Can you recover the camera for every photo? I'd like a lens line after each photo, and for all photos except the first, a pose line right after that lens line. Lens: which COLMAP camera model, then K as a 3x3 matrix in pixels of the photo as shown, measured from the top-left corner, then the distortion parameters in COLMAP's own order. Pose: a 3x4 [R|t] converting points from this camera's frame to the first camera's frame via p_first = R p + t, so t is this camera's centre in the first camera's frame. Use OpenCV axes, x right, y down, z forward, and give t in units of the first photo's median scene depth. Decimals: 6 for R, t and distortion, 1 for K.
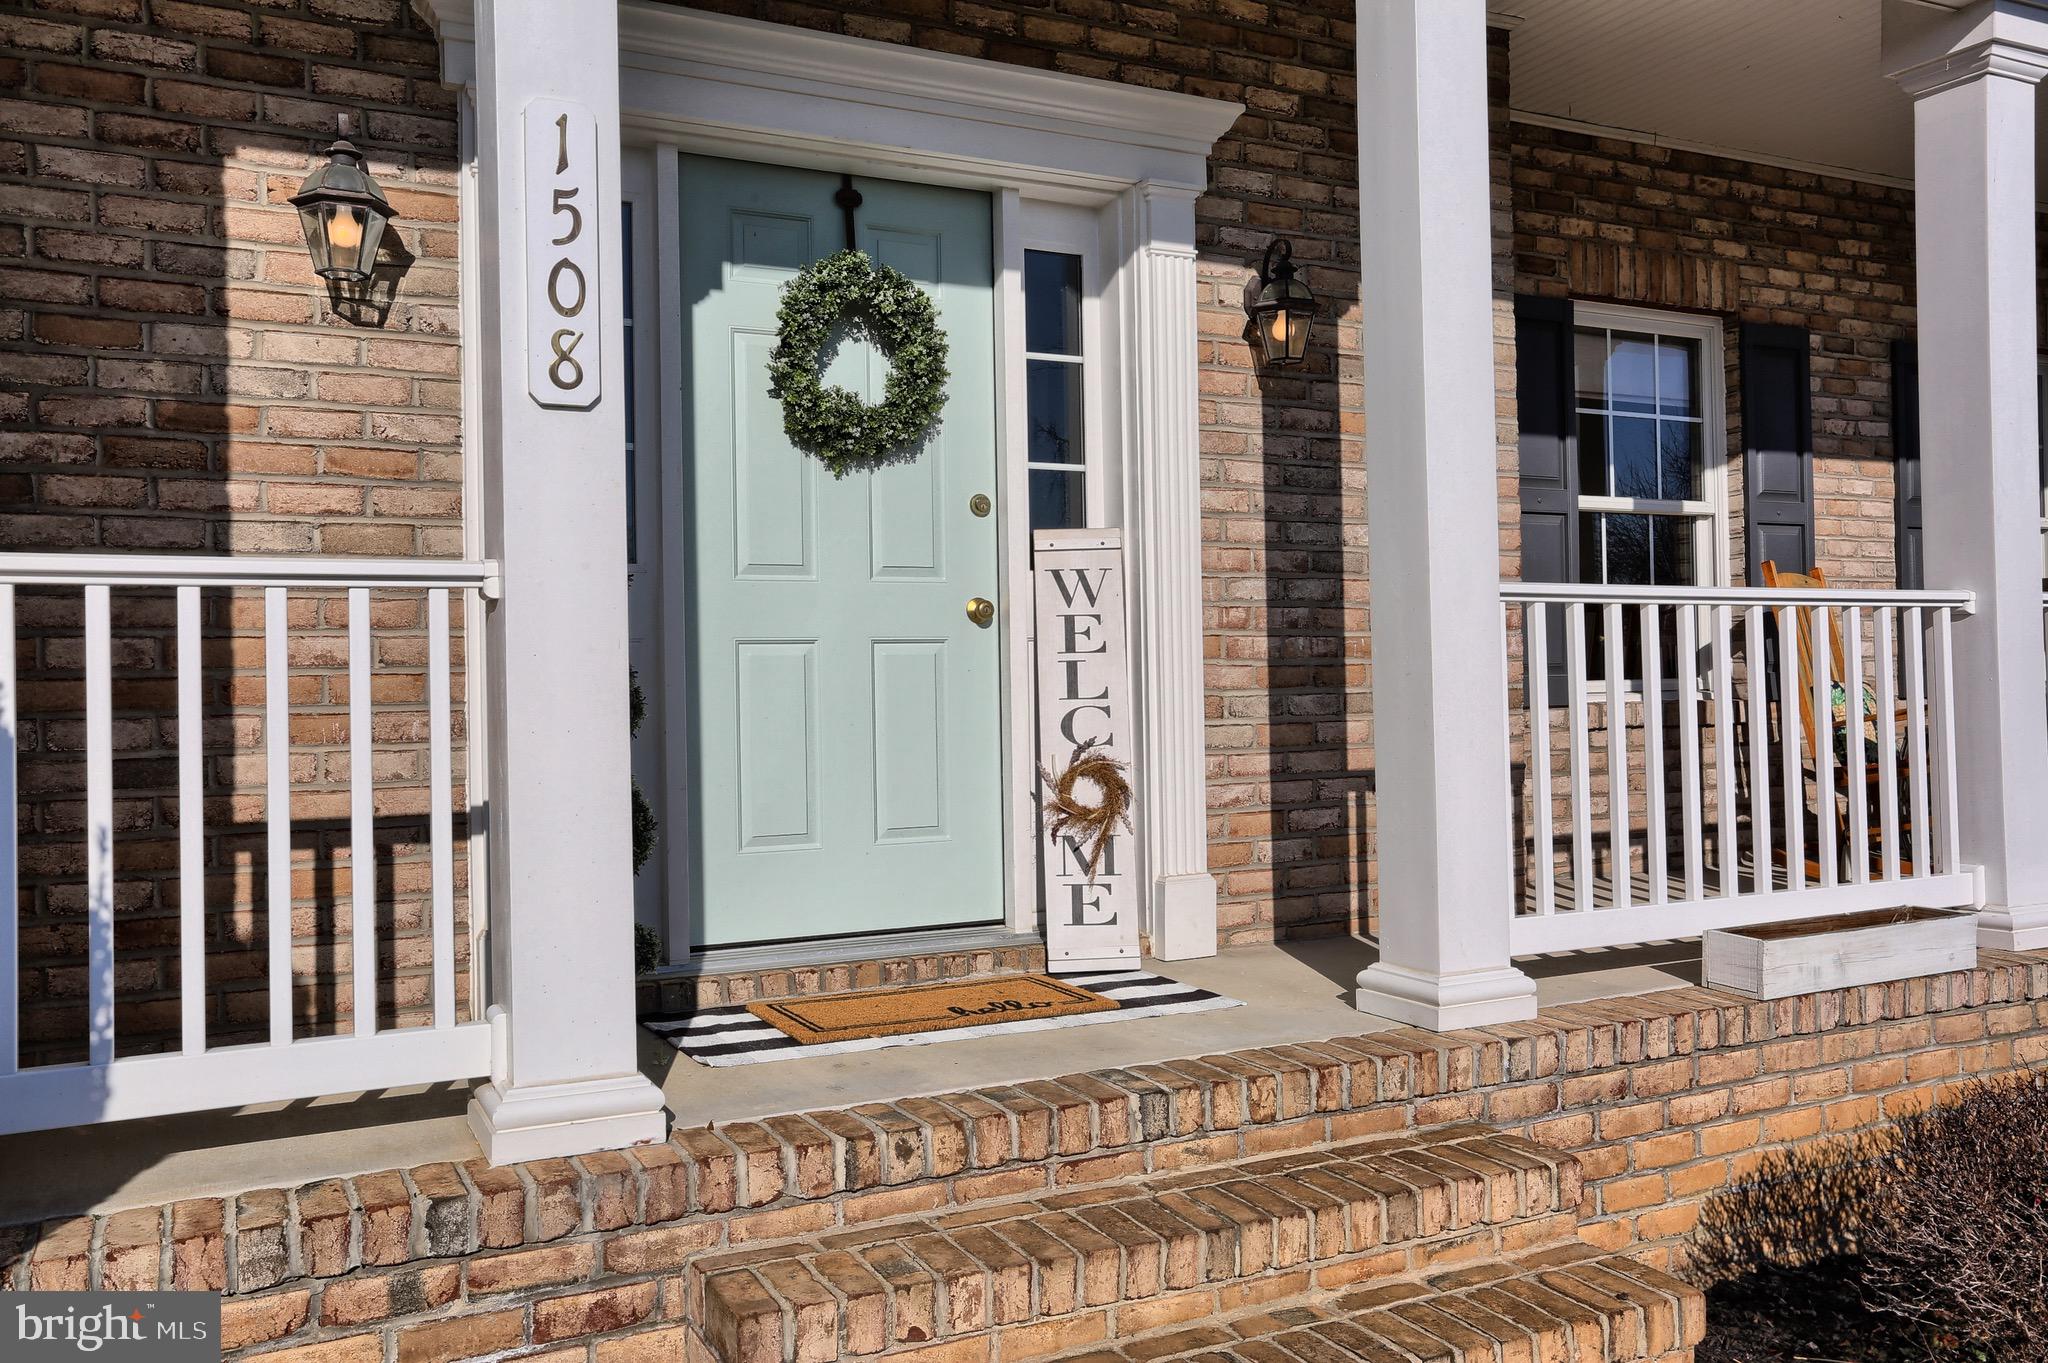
lens RADIAL K [[1650.7, 0, 1021.4], [0, 1650.7, 682.4], [0, 0, 1]] dist [-0.005431, -0.000667]
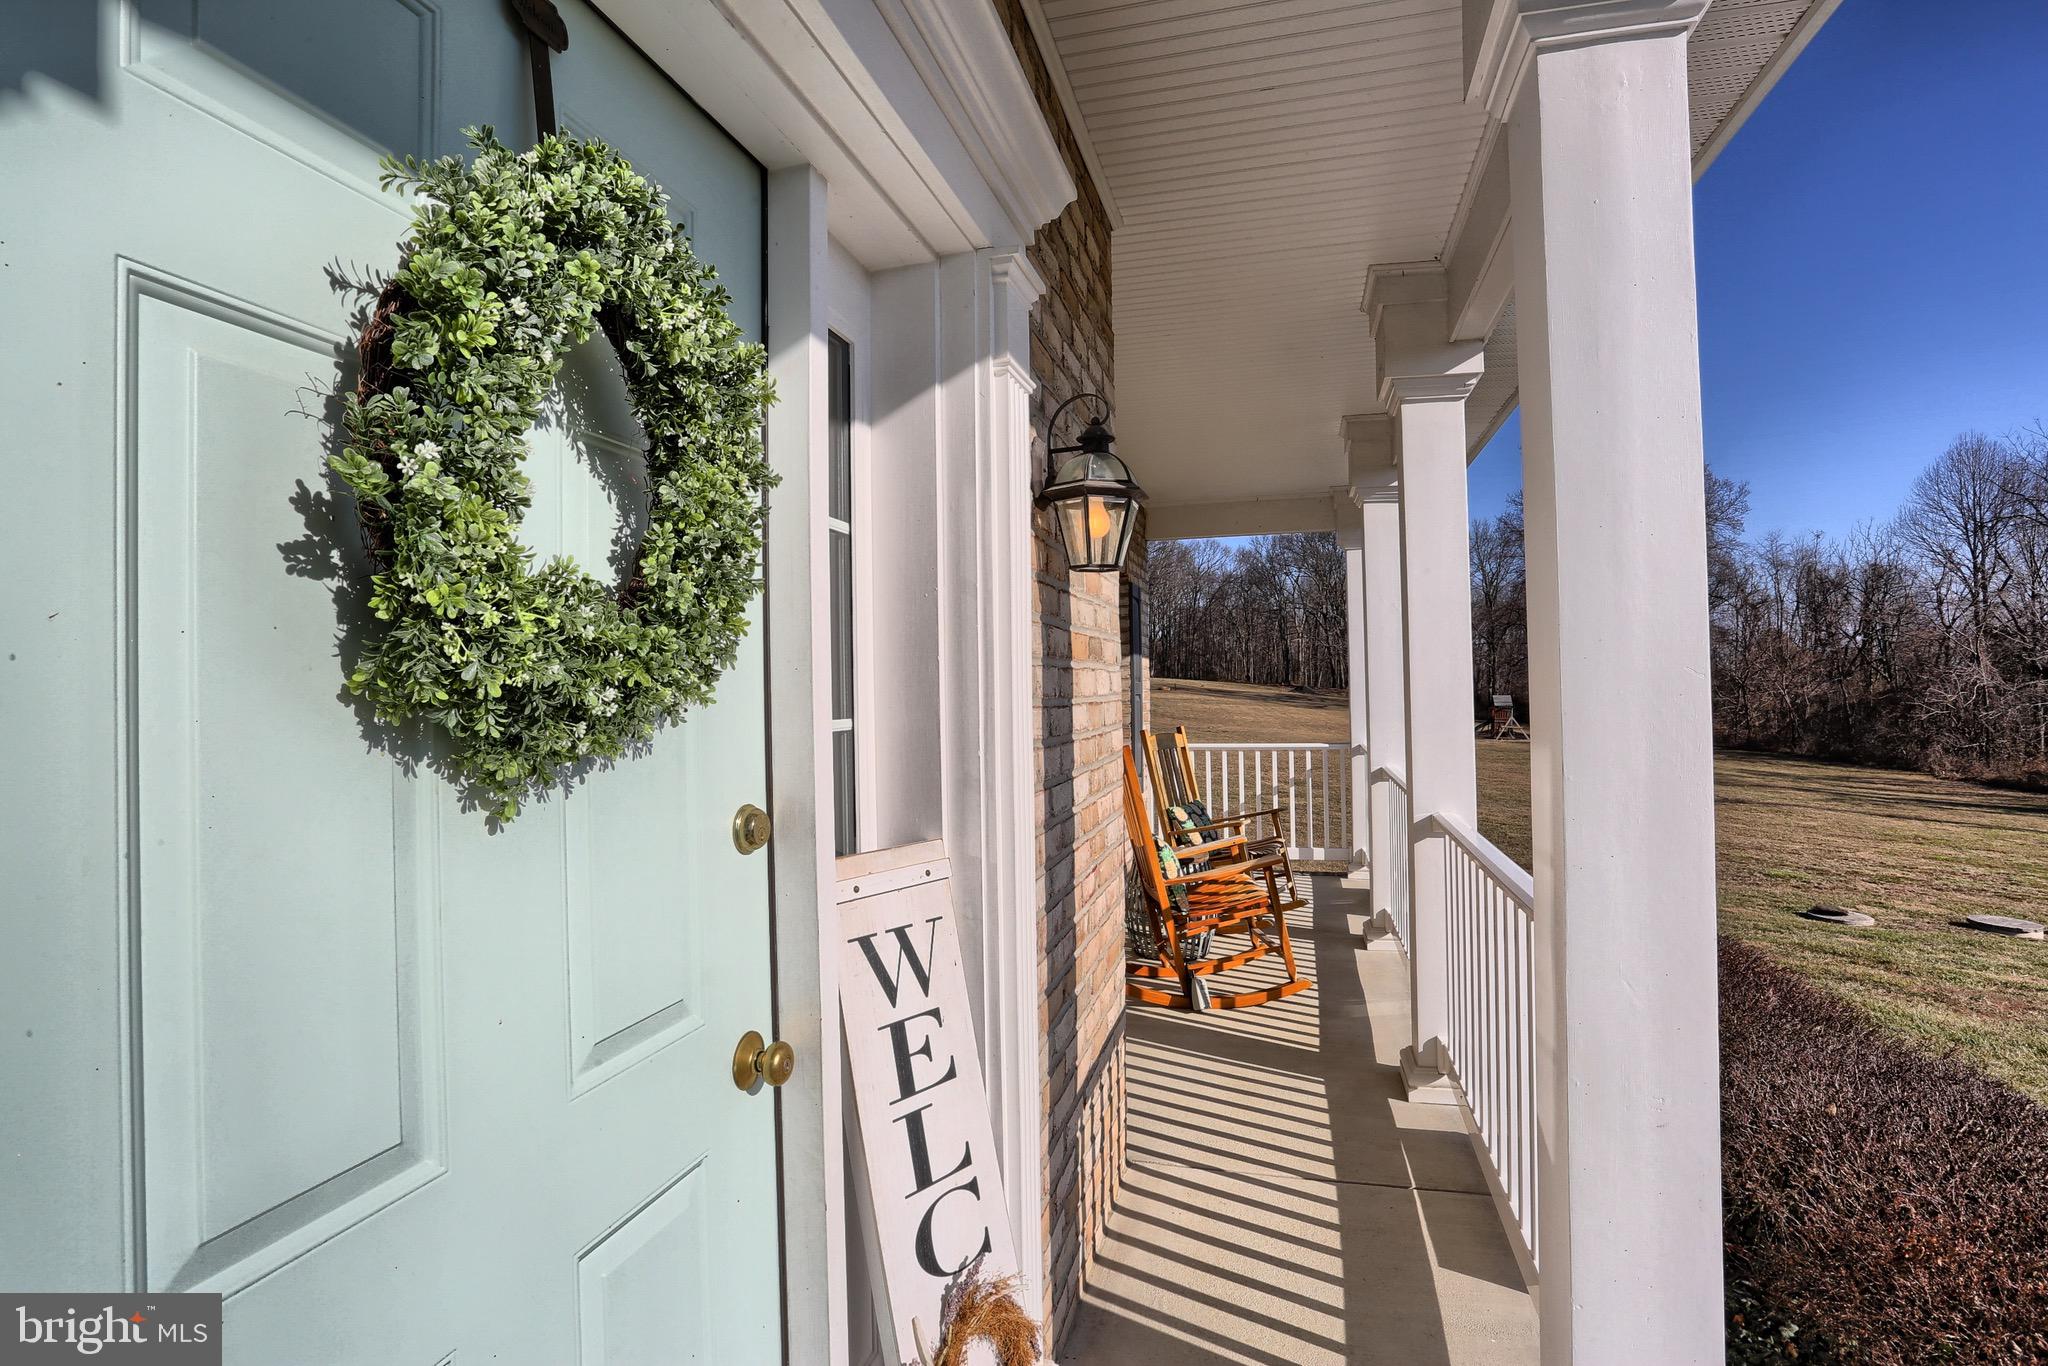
lens RADIAL K [[999.2, 0, 1033.3], [0, 999.2, 684.9], [0, 0, 1]] dist [-0.048969, 0.000370]
pose [[0.668953, 0.011234, 0.743219, -0.188301], [0.002498, 0.999846, -0.017361, -0.150963], [-0.743300, 0.013470, 0.668822, 0.801897]]
